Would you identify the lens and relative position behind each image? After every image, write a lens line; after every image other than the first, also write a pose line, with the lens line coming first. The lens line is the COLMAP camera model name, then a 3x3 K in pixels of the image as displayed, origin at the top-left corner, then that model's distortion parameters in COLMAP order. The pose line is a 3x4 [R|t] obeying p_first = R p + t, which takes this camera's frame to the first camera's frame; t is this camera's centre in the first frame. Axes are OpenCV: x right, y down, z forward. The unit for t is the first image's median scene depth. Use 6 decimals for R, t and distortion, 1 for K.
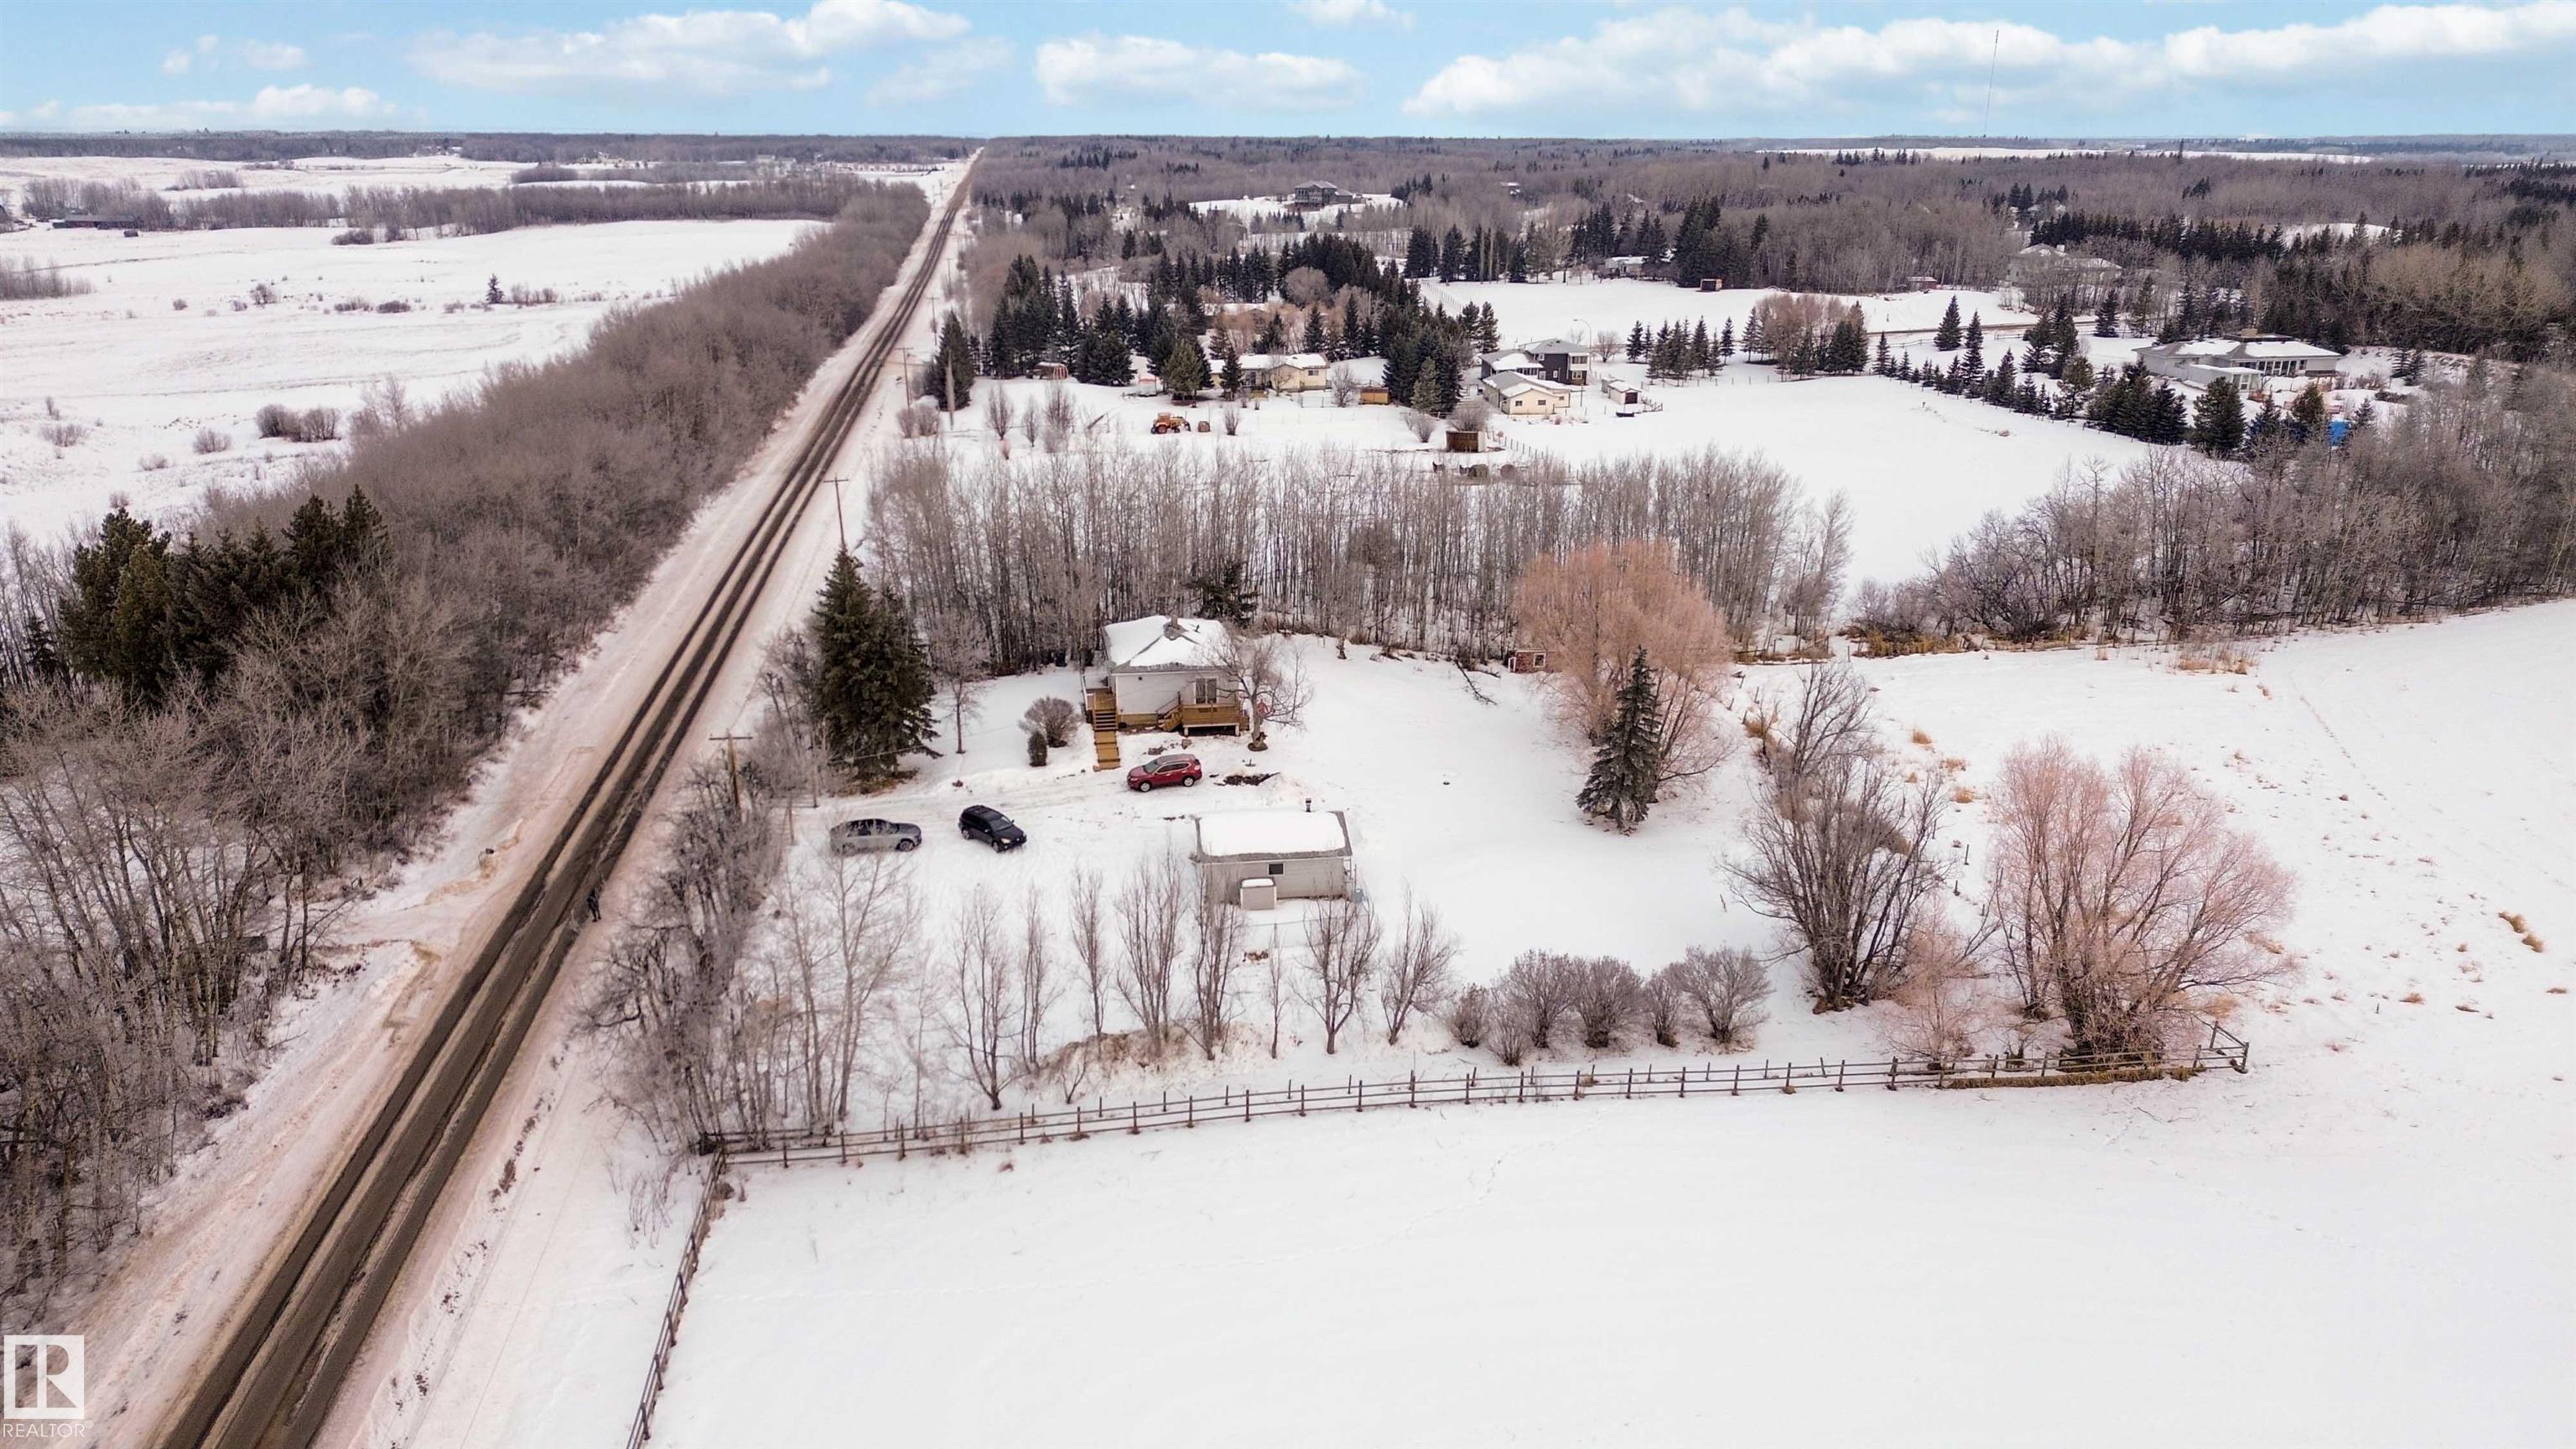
lens RADIAL K [[1828.0, 0, 1288.0], [0, 1828.0, 724.5], [0, 0, 1]] dist [0.102312, -0.141222]
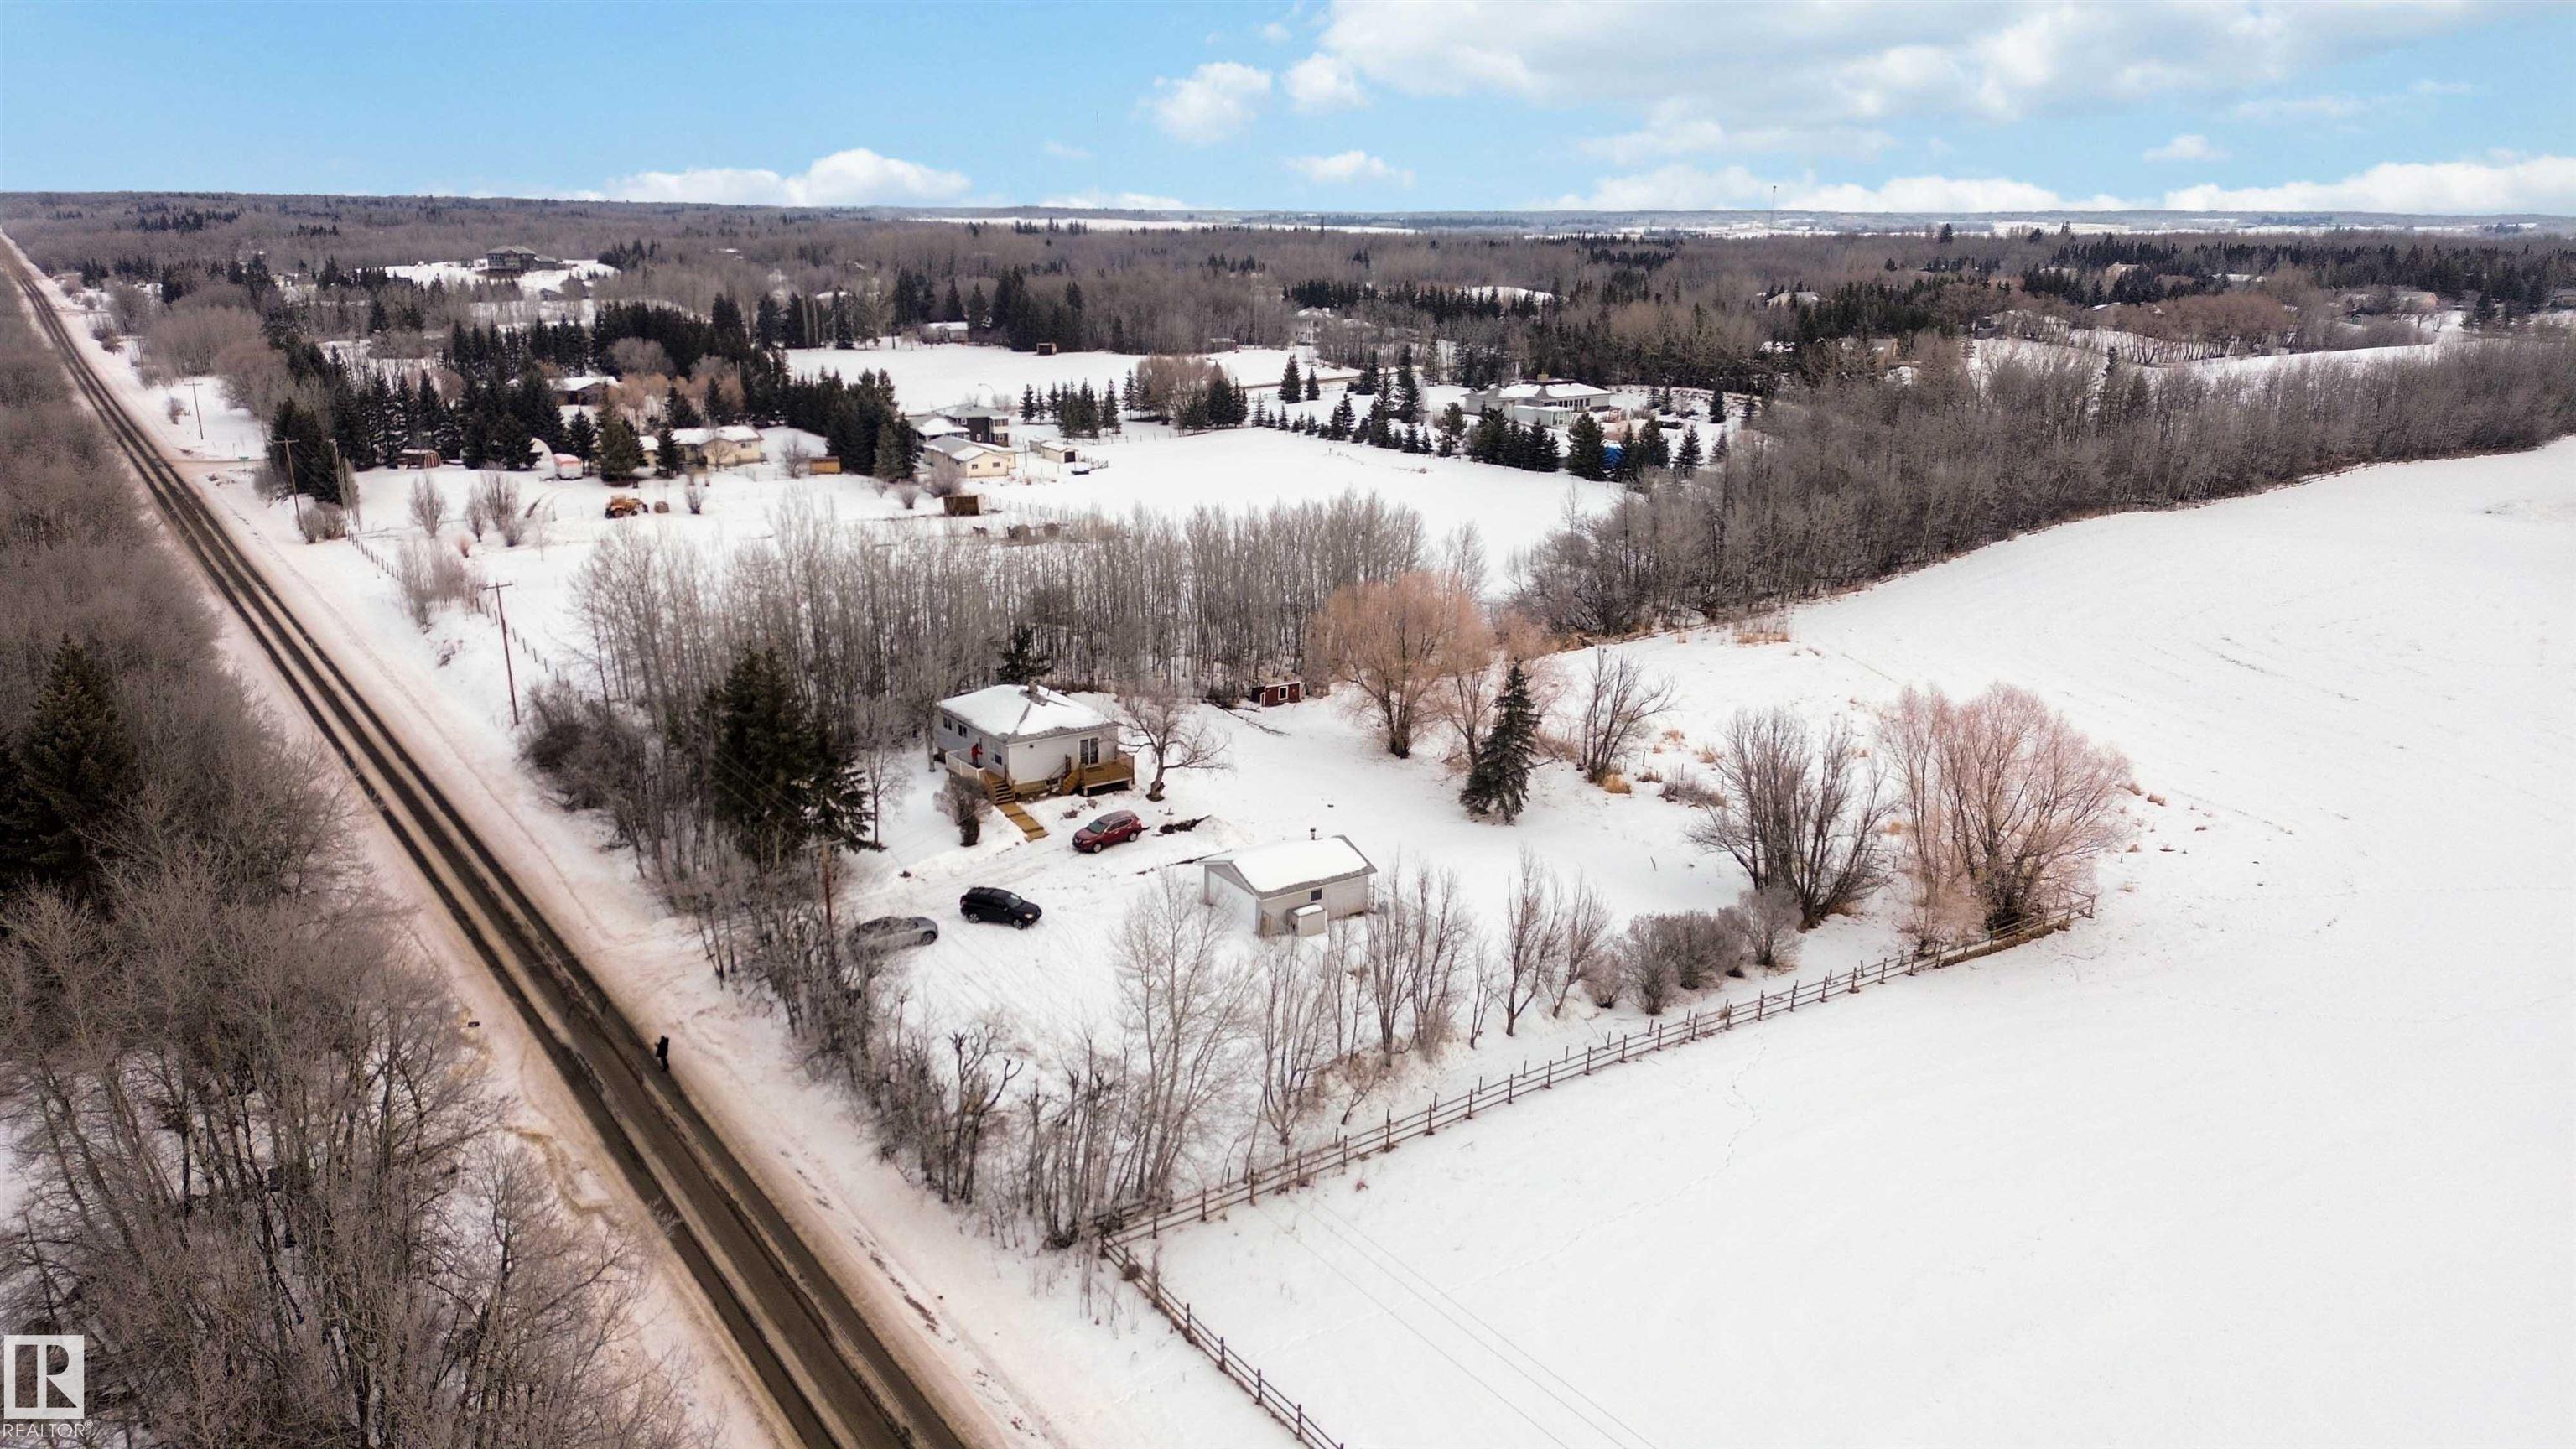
lens RADIAL K [[1828.0, 0, 1288.0], [0, 1828.0, 724.5], [0, 0, 1]] dist [0.102312, -0.141222]
pose [[0.890074, -0.118343, 0.440186, -0.185987], [0.132621, 0.991165, -0.001691, -0.007841], [-0.436097, 0.059883, 0.897905, 0.016141]]
